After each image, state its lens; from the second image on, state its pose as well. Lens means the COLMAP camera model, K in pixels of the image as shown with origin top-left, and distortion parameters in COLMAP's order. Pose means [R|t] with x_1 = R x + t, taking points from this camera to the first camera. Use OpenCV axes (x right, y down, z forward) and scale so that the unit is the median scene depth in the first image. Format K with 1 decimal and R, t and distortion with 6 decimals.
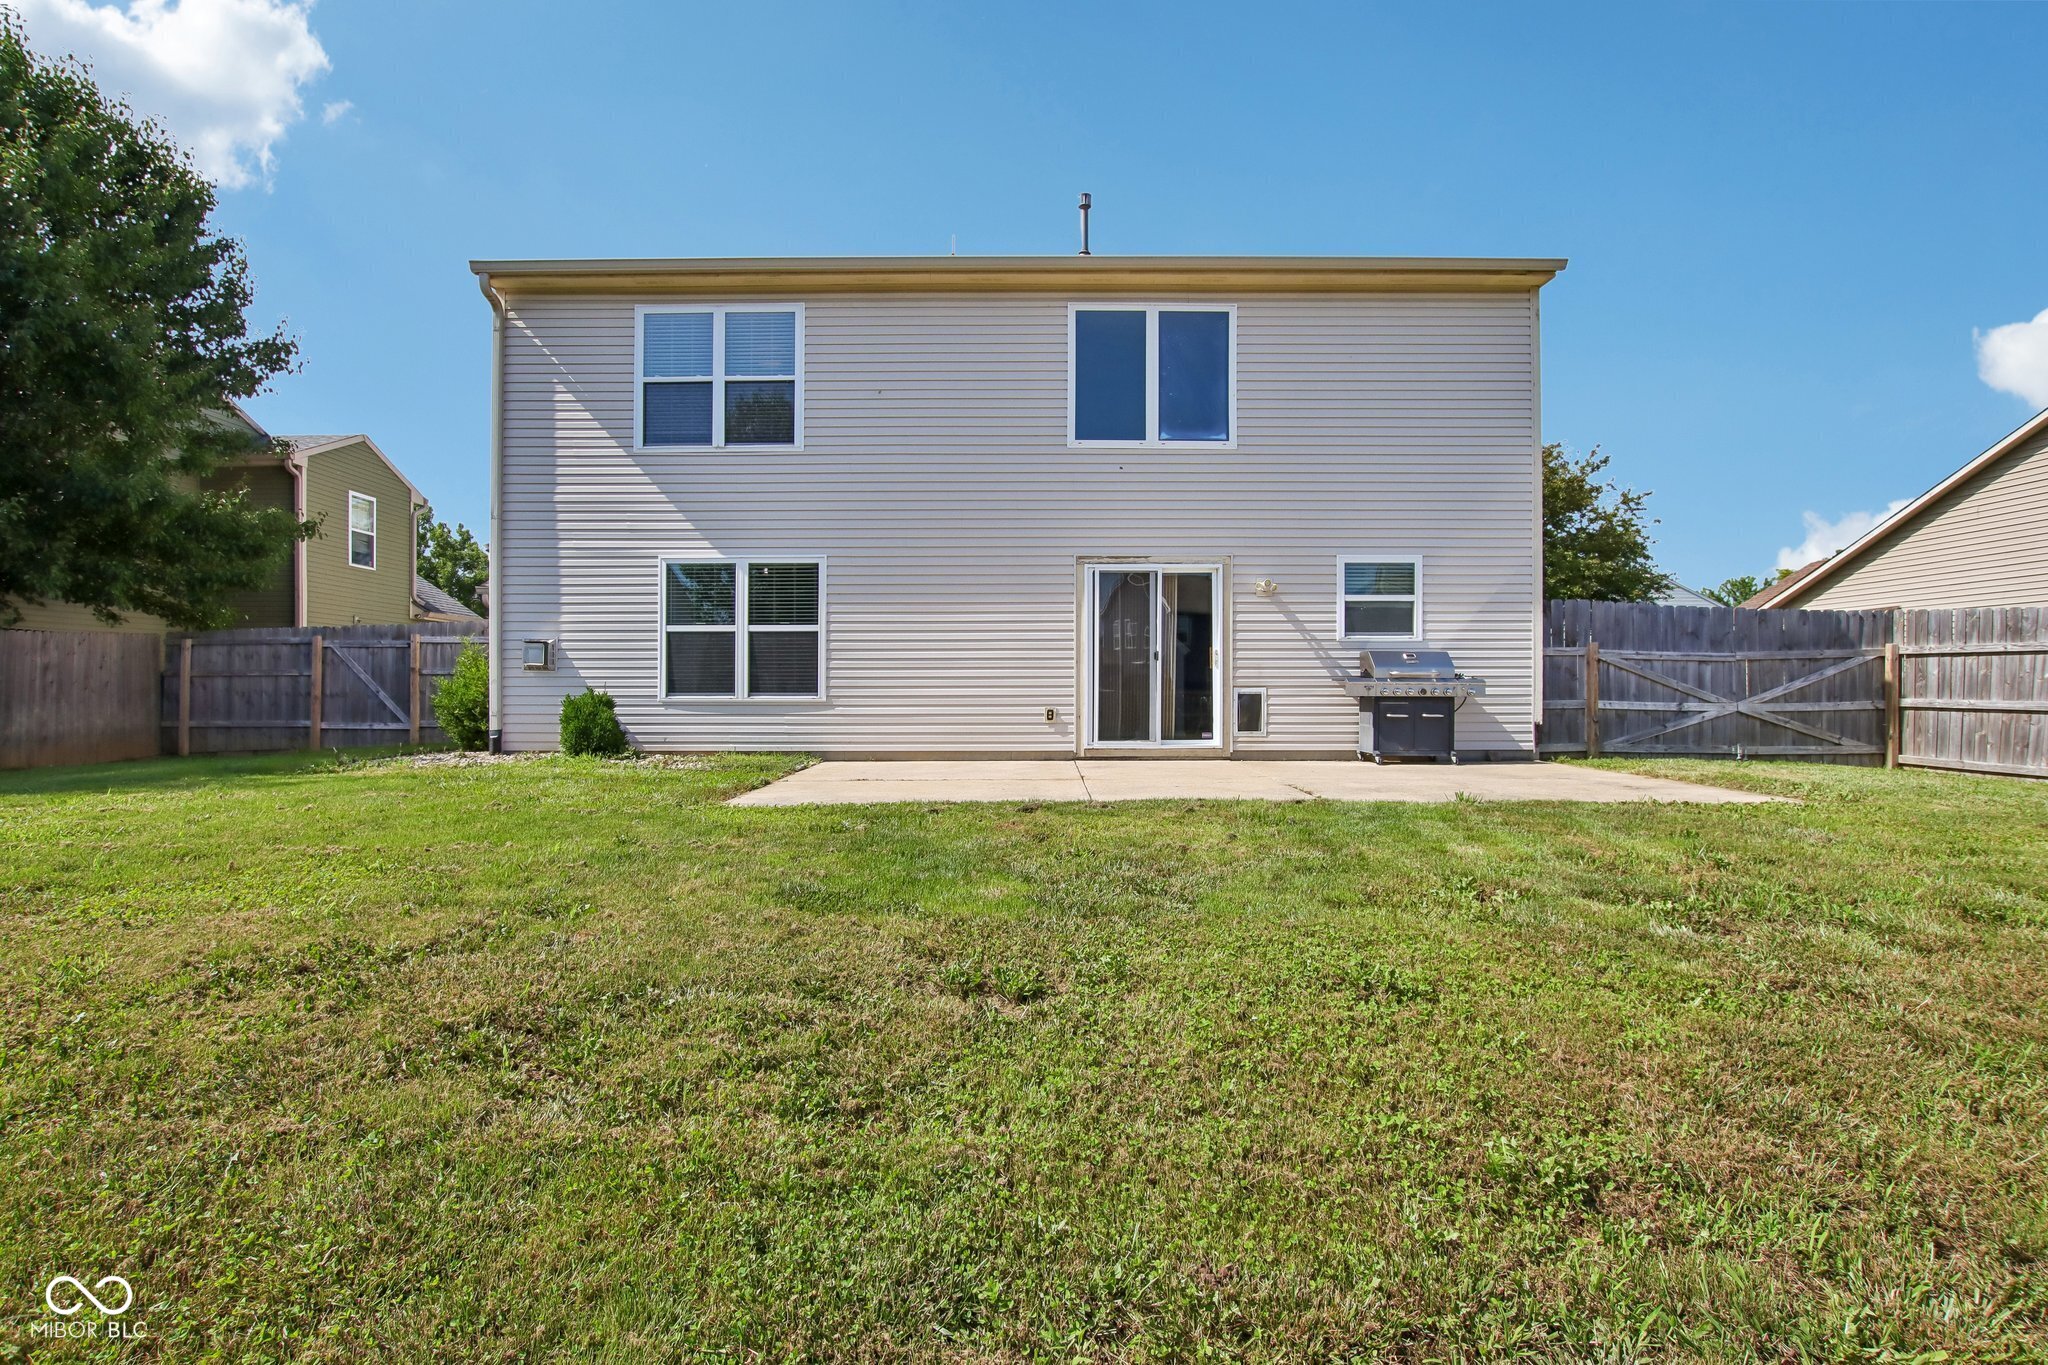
lens RADIAL K [[964.6, 0, 1024.0], [0, 964.6, 682.5], [0, 0, 1]] dist [-0.034203, 0.004861]
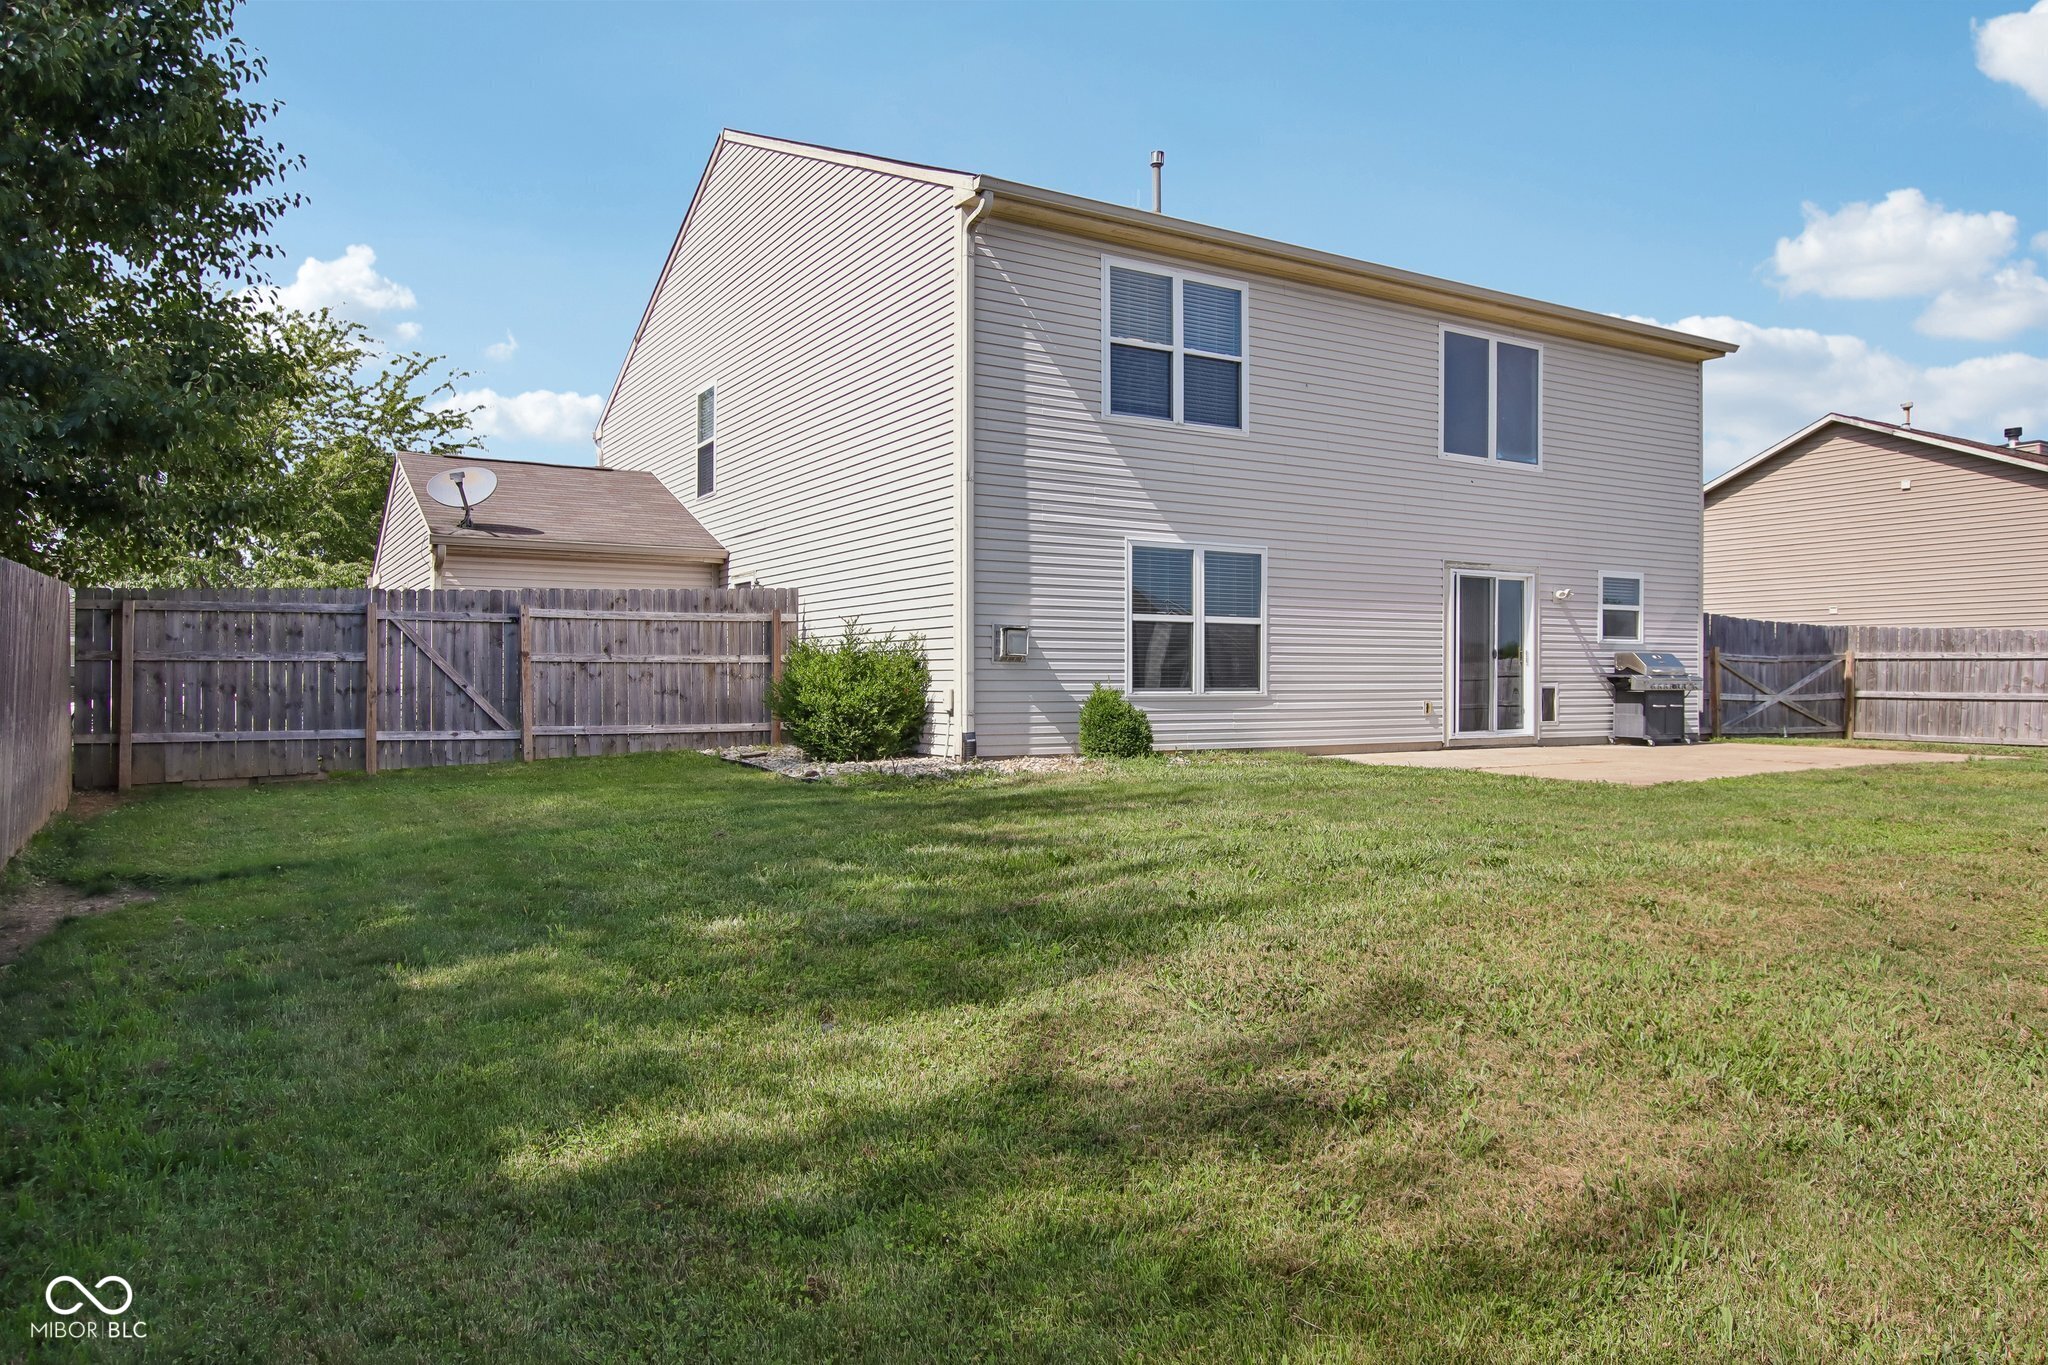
lens RADIAL K [[1300.5, 0, 981.5], [0, 1300.5, 674.4], [0, 0, 1]] dist [-0.009772, 0.000954]
pose [[0.865920, 0.004186, 0.500166, -1.115076], [-0.005683, 0.999983, 0.001469, -0.002851], [-0.500151, -0.004115, 0.865928, 0.002303]]
